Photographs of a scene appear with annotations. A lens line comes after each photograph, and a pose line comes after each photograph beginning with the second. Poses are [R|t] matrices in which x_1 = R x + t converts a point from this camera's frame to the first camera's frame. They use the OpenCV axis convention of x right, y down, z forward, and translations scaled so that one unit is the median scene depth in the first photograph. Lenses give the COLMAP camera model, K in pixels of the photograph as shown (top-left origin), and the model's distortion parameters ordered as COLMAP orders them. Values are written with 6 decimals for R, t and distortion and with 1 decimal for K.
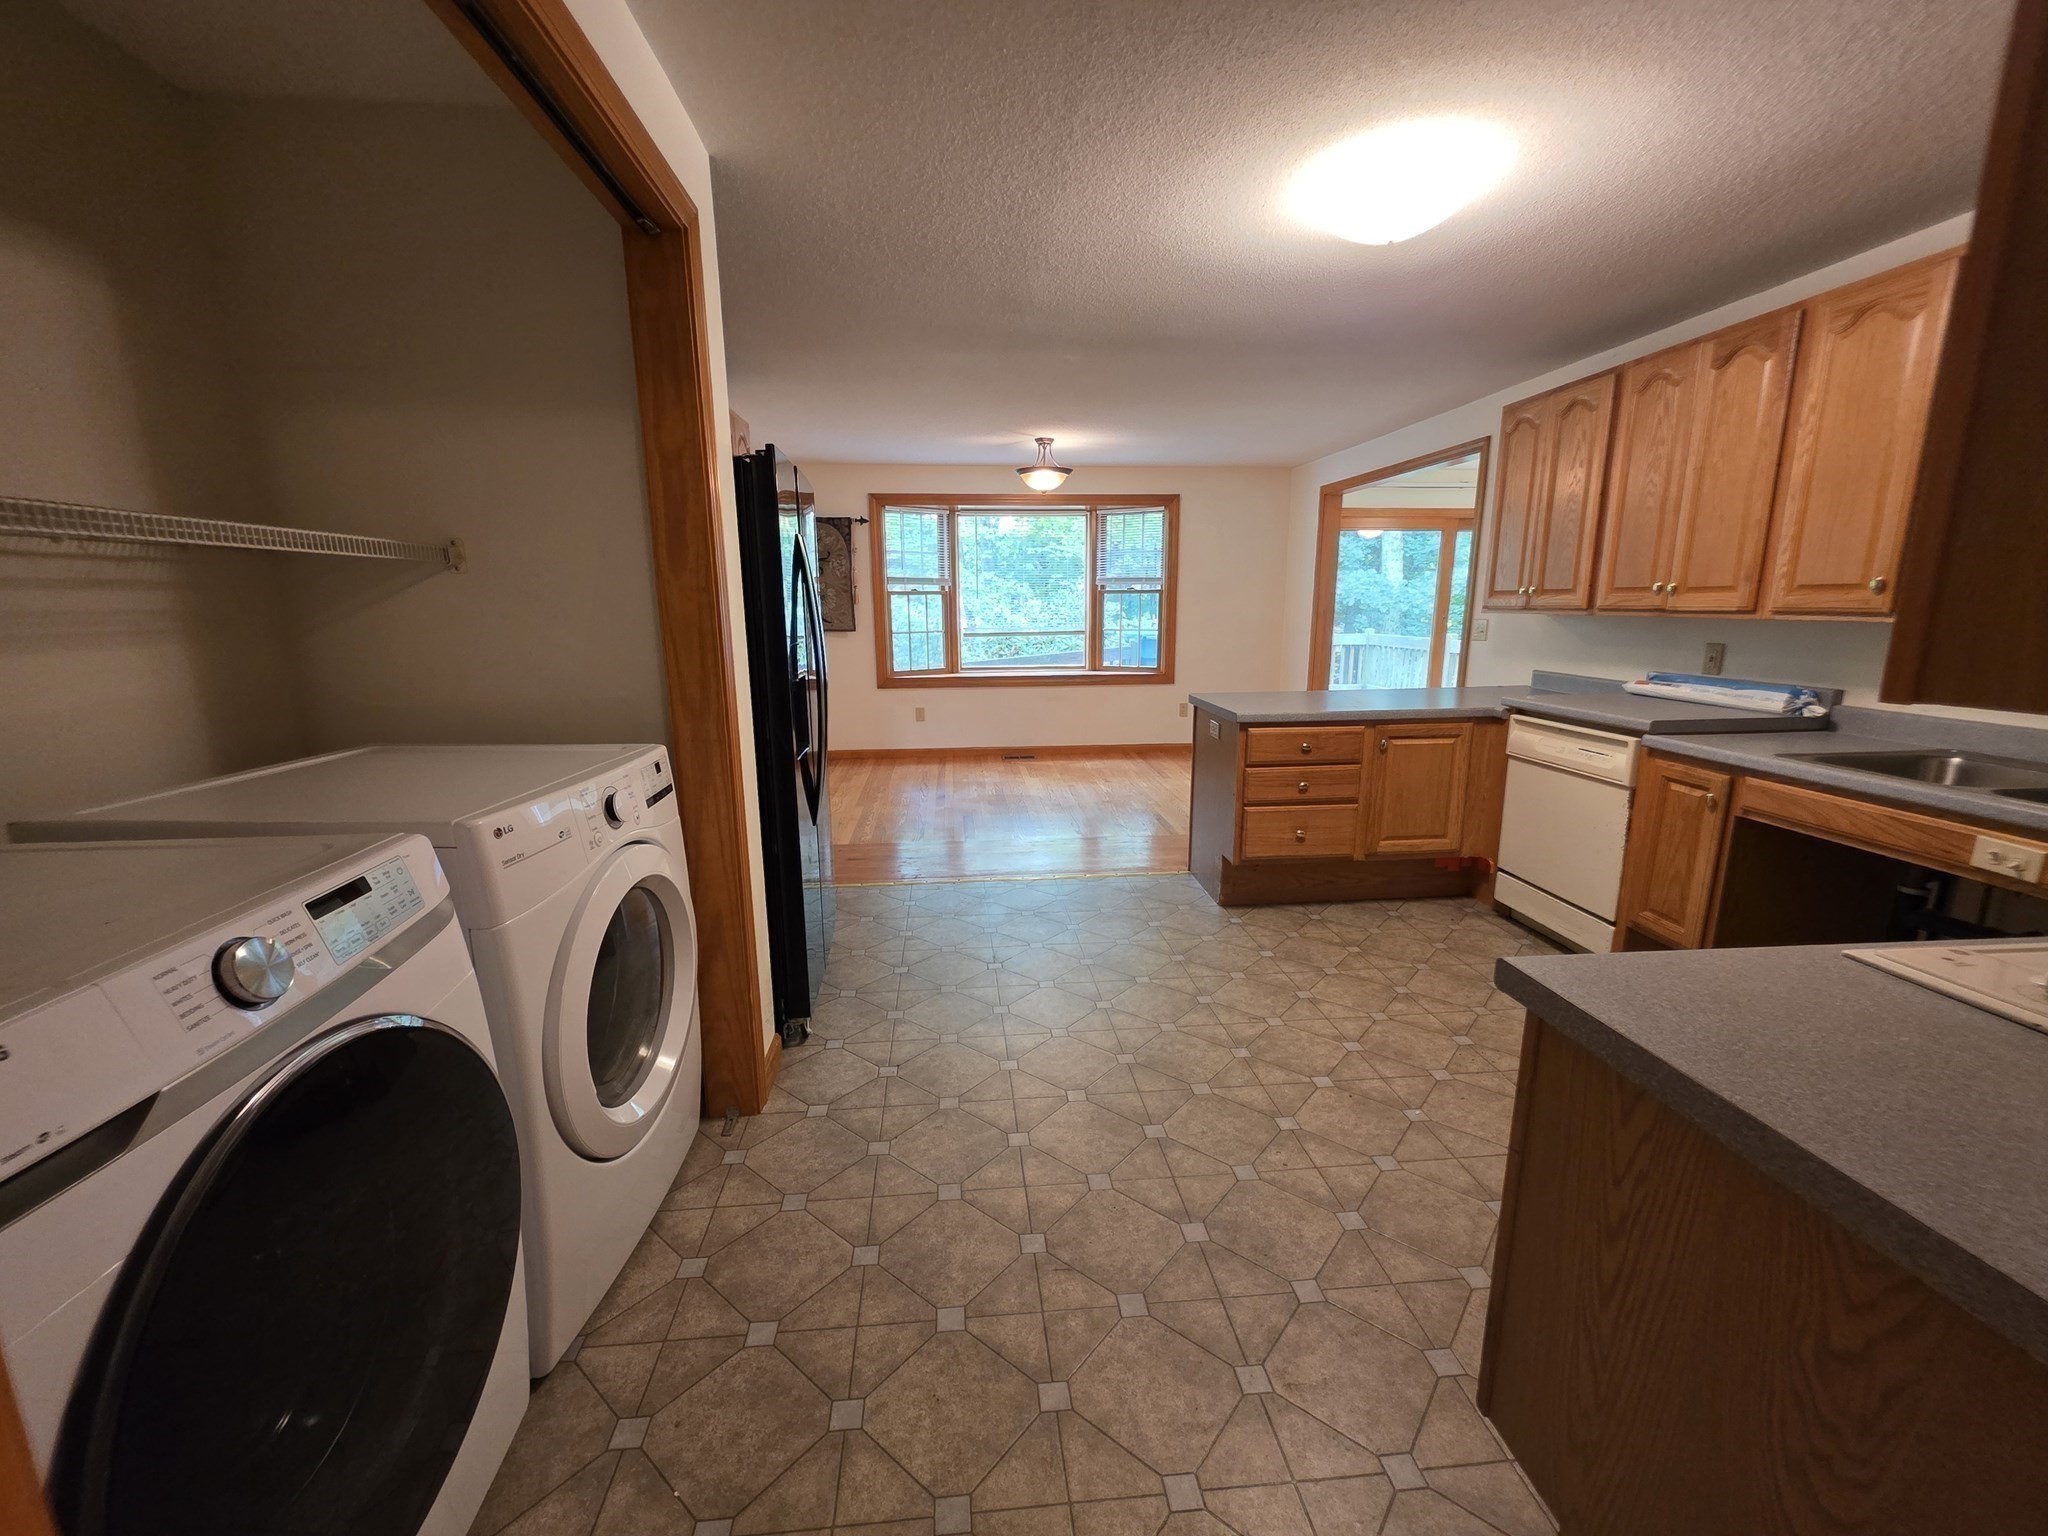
lens RADIAL K [[819.7, 0, 1017.0], [0, 819.7, 773.5], [0, 0, 1]] dist [0.001284, -0.000522]
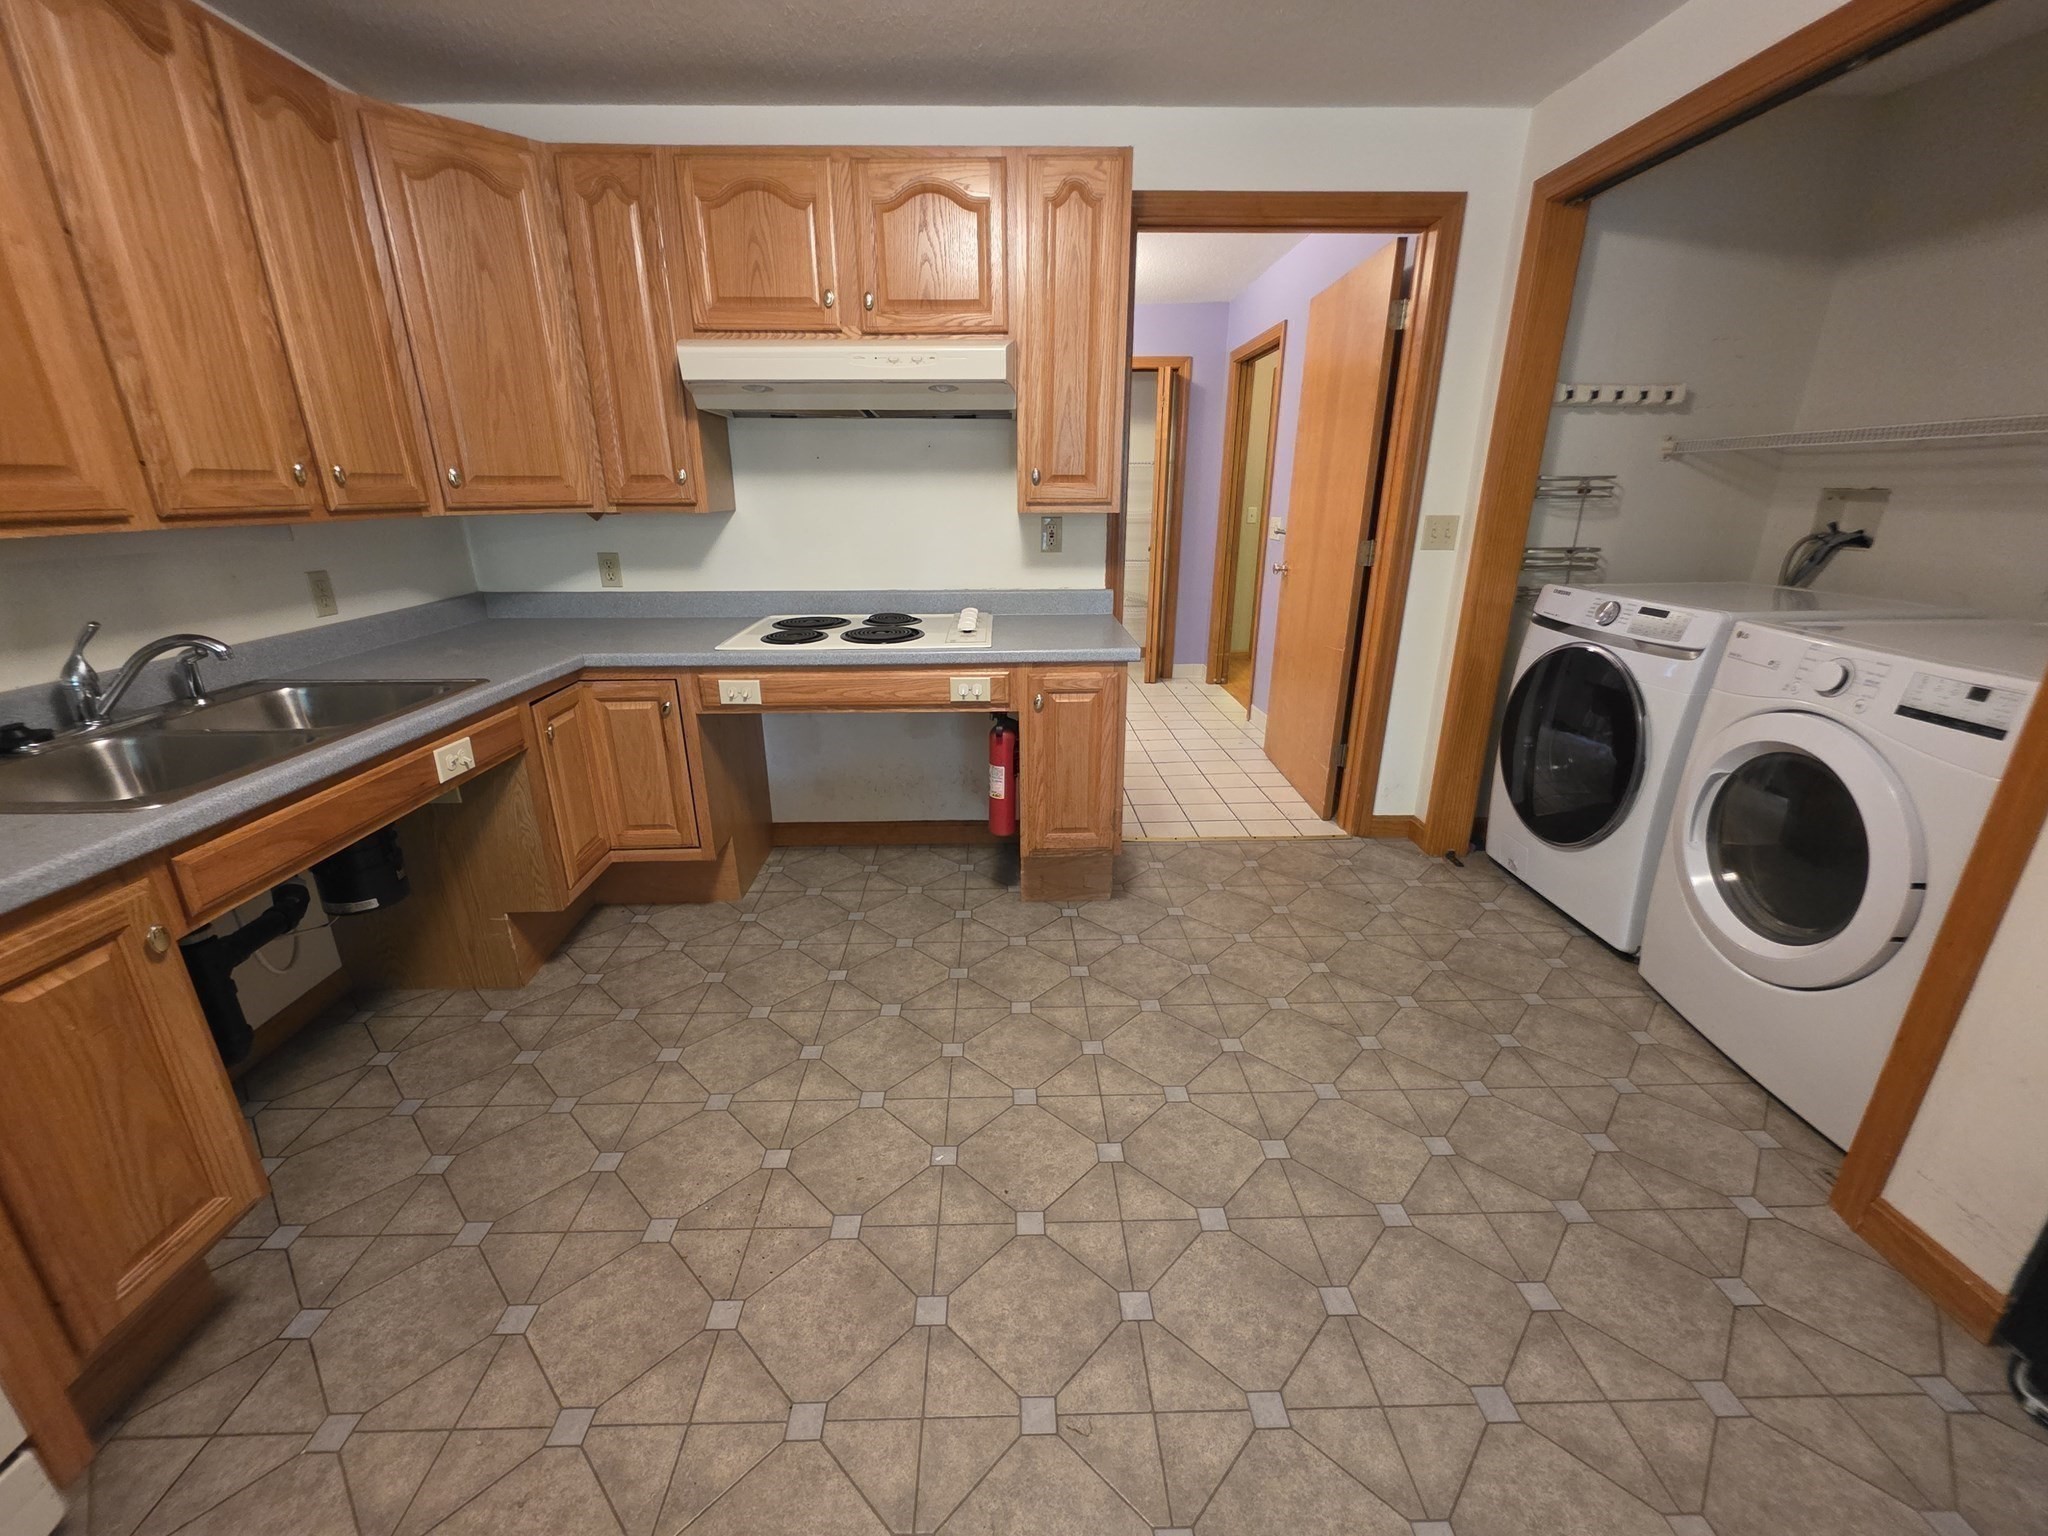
lens RADIAL K [[819.7, 0, 1017.0], [0, 819.7, 773.5], [0, 0, 1]] dist [0.001284, -0.000522]
pose [[-0.997868, -0.009996, 0.064495, 0.362560], [0.024589, 0.857802, 0.513392, -0.306352], [-0.060455, 0.513884, -0.855727, 1.466020]]
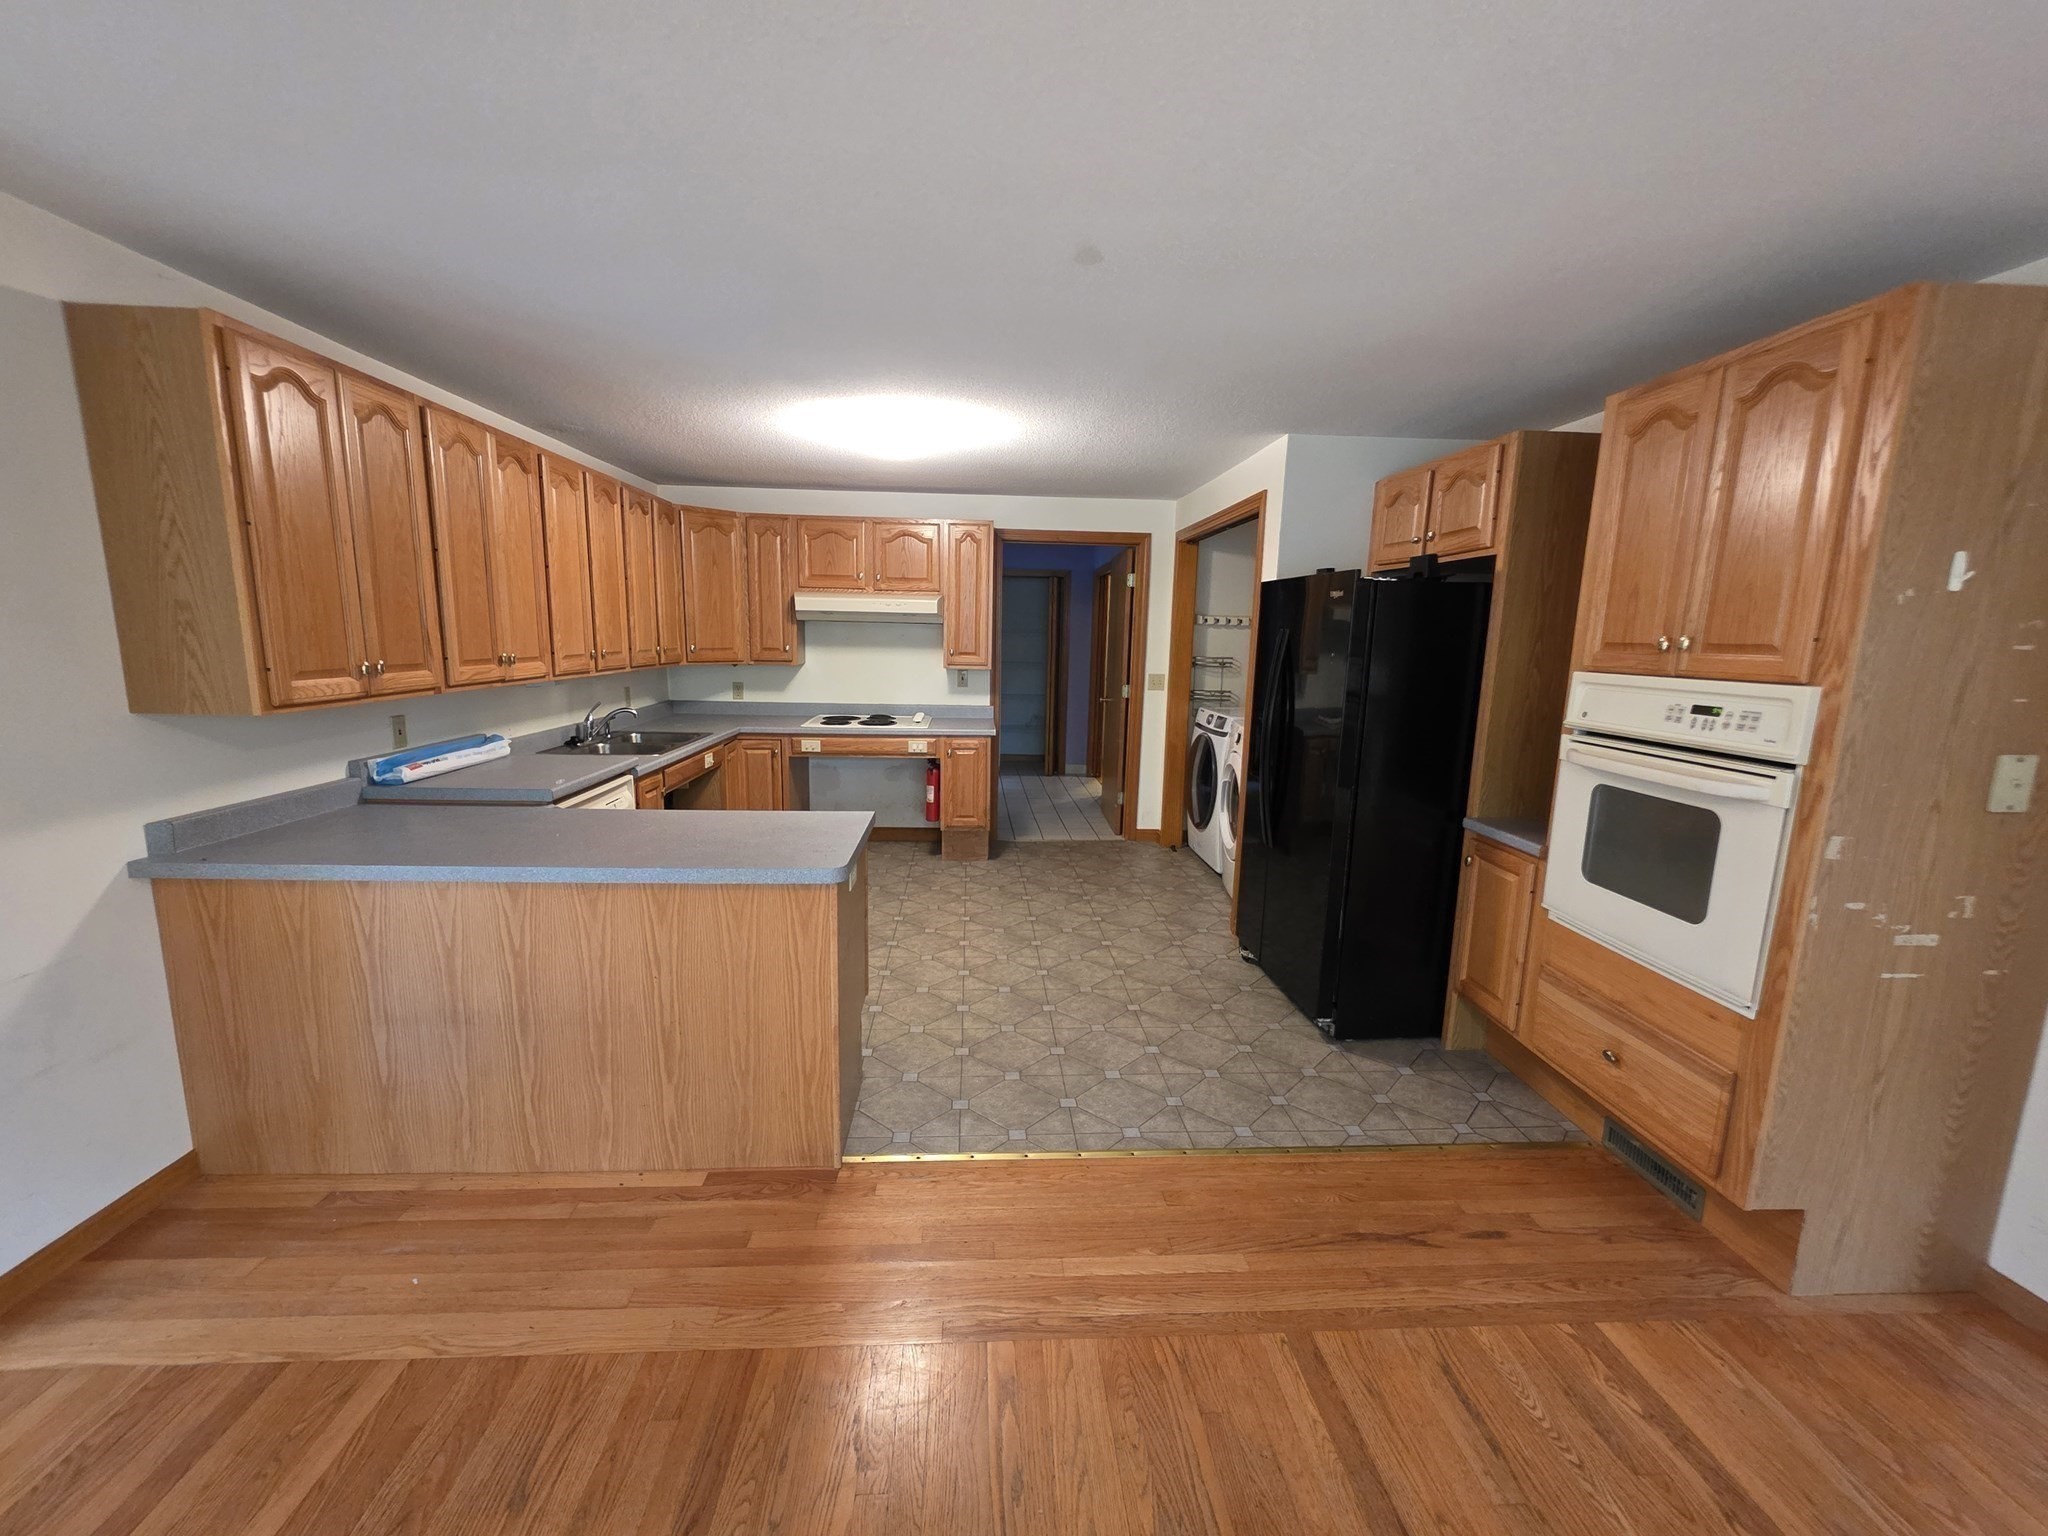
lens RADIAL K [[819.7, 0, 1017.0], [0, 819.7, 773.5], [0, 0, 1]] dist [0.001284, -0.000522]
pose [[-0.999458, -0.017620, 0.027799, 0.145768], [-0.006156, 0.929800, 0.368013, -0.640523], [-0.032332, 0.367642, -0.929405, 2.679259]]
